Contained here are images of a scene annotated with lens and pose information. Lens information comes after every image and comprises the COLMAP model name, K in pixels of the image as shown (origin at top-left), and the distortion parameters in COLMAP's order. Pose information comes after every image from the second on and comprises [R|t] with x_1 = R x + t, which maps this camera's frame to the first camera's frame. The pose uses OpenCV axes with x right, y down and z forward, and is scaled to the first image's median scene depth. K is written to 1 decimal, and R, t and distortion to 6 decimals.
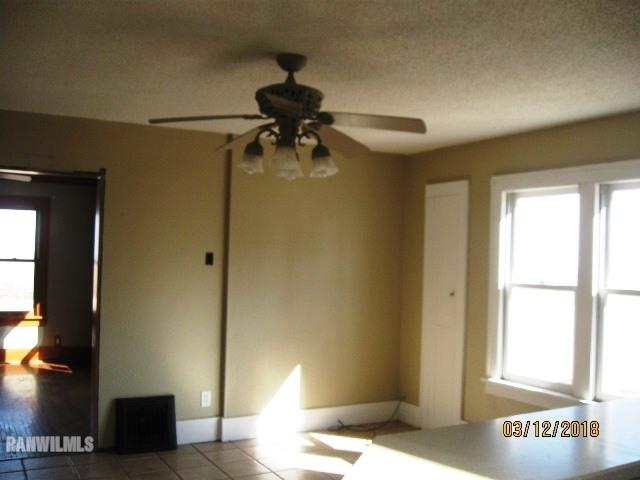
lens RADIAL K [[656.5, 0, 321.0], [0, 656.5, 242.1], [0, 0, 1]] dist [-0.109204, 0.000000]
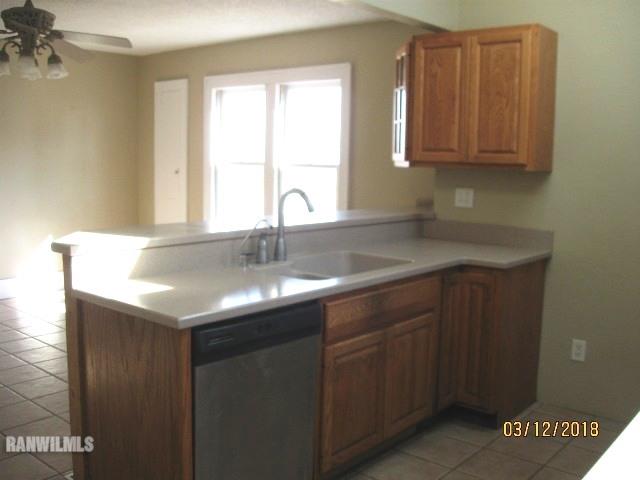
lens RADIAL K [[656.5, 0, 317.1], [0, 656.5, 238.7], [0, 0, 1]] dist [-0.109204, 0.000000]
pose [[0.940259, -0.052161, 0.336442, 0.044262], [-0.001302, 0.987636, 0.156760, 0.016487], [-0.340459, -0.147833, 0.928565, -0.423854]]
